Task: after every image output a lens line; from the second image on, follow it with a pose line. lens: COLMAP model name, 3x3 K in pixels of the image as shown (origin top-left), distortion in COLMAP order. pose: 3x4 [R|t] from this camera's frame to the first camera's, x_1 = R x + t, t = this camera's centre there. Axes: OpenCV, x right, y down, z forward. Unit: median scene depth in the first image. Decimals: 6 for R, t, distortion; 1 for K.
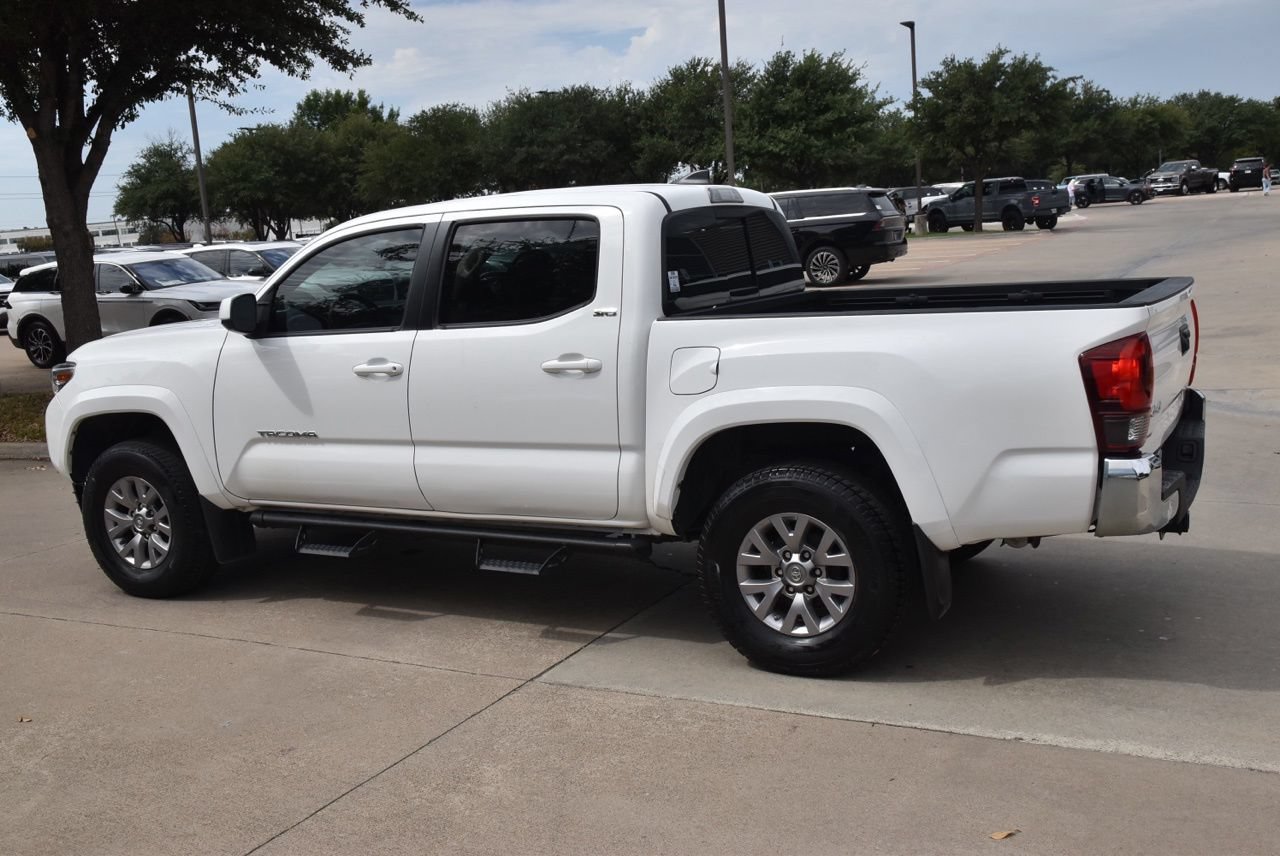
lens RADIAL K [[1258.0, 0, 640.0], [0, 1258.0, 428.0], [0, 0, 1]] dist [0.006084, 0.031657]
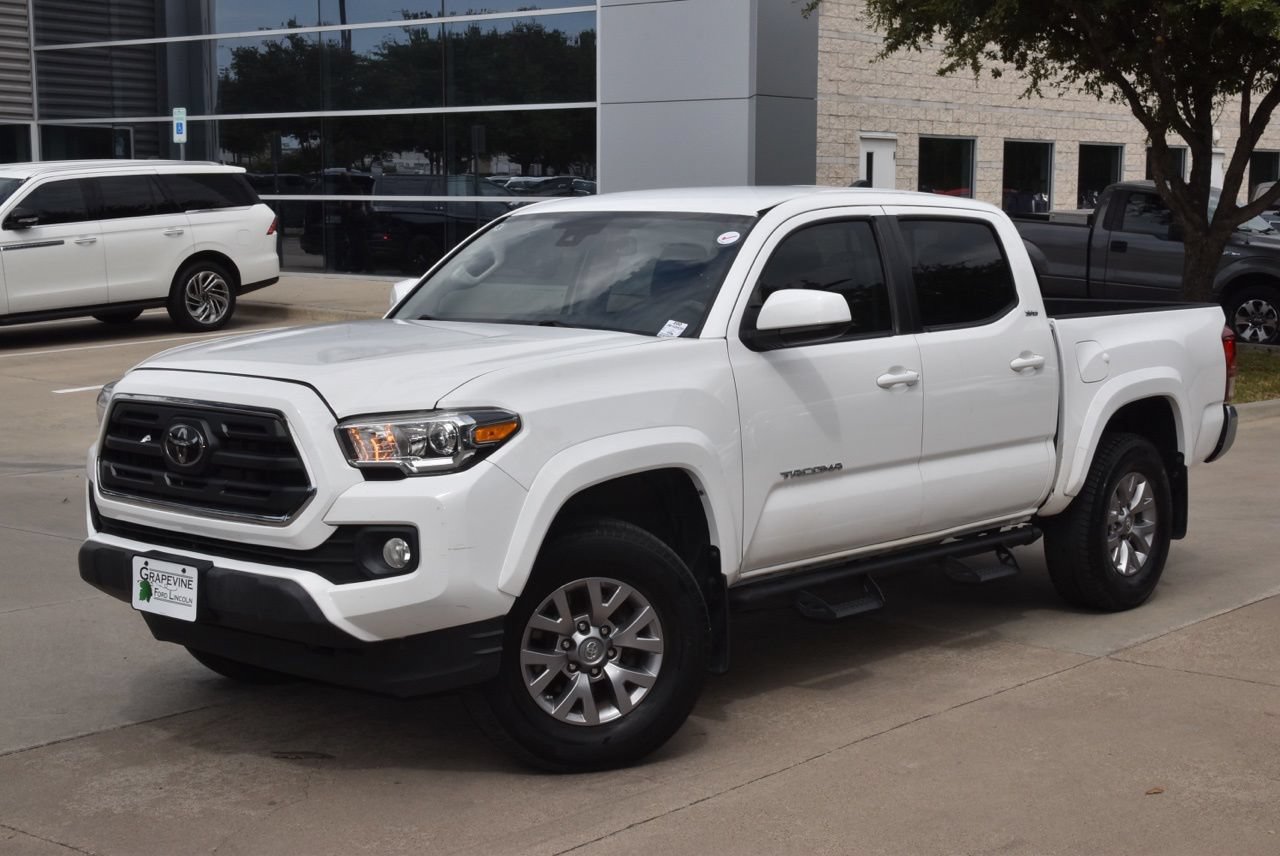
lens RADIAL K [[1888.2, 0, 640.0], [0, 1888.2, 428.0], [0, 0, 1]] dist [0.105813, 0.018132]
pose [[0.225772, -0.041570, 0.973293, -1.324112], [0.130206, 0.991413, 0.012140, -0.045277], [-0.965439, 0.123988, 0.229246, 0.761139]]
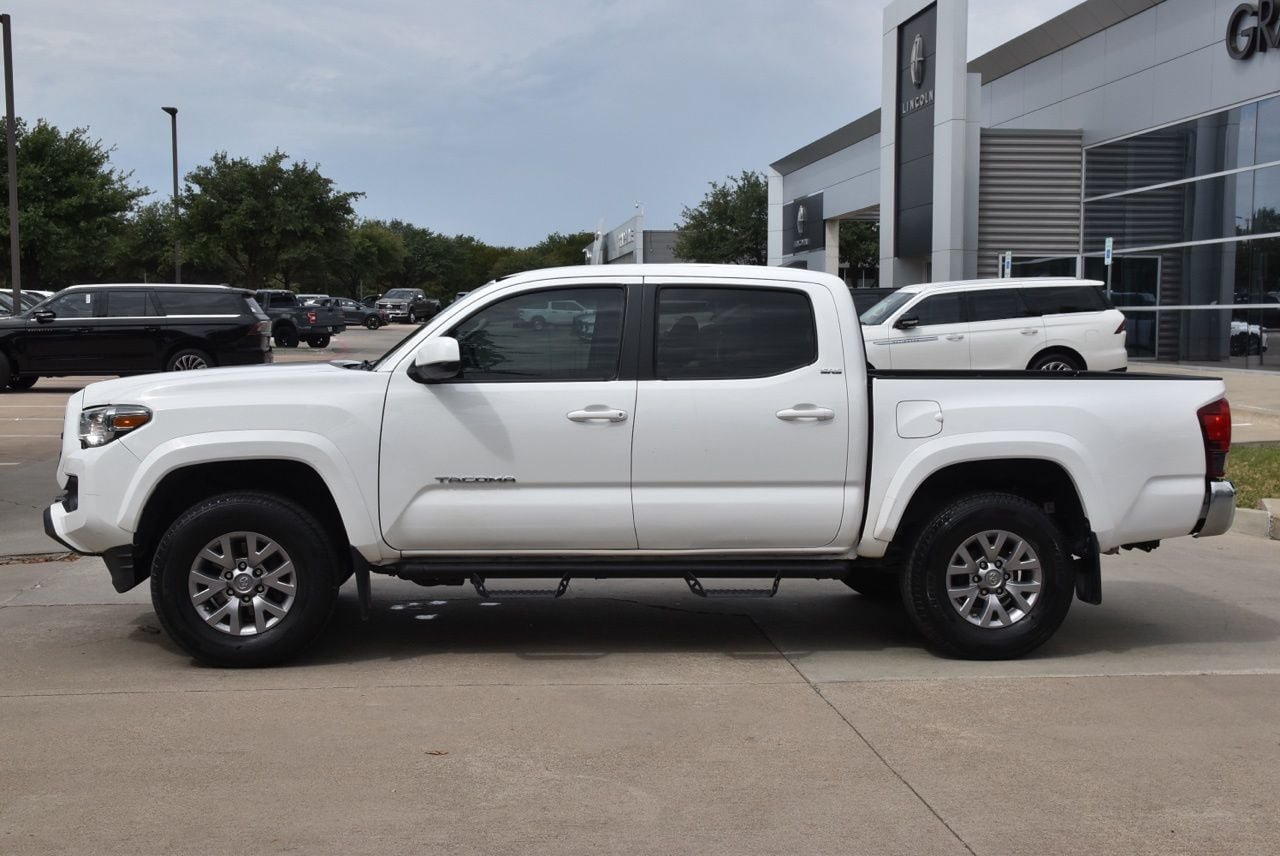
lens RADIAL K [[1427.3, 0, 640.0], [0, 1427.3, 428.0], [0, 0, 1]] dist [0.020429, 0.019075]
pose [[0.831791, 0.031491, 0.554196, -0.734953], [0.024719, 0.995298, -0.093655, 0.067371], [-0.554539, 0.091601, 0.827101, -0.013830]]
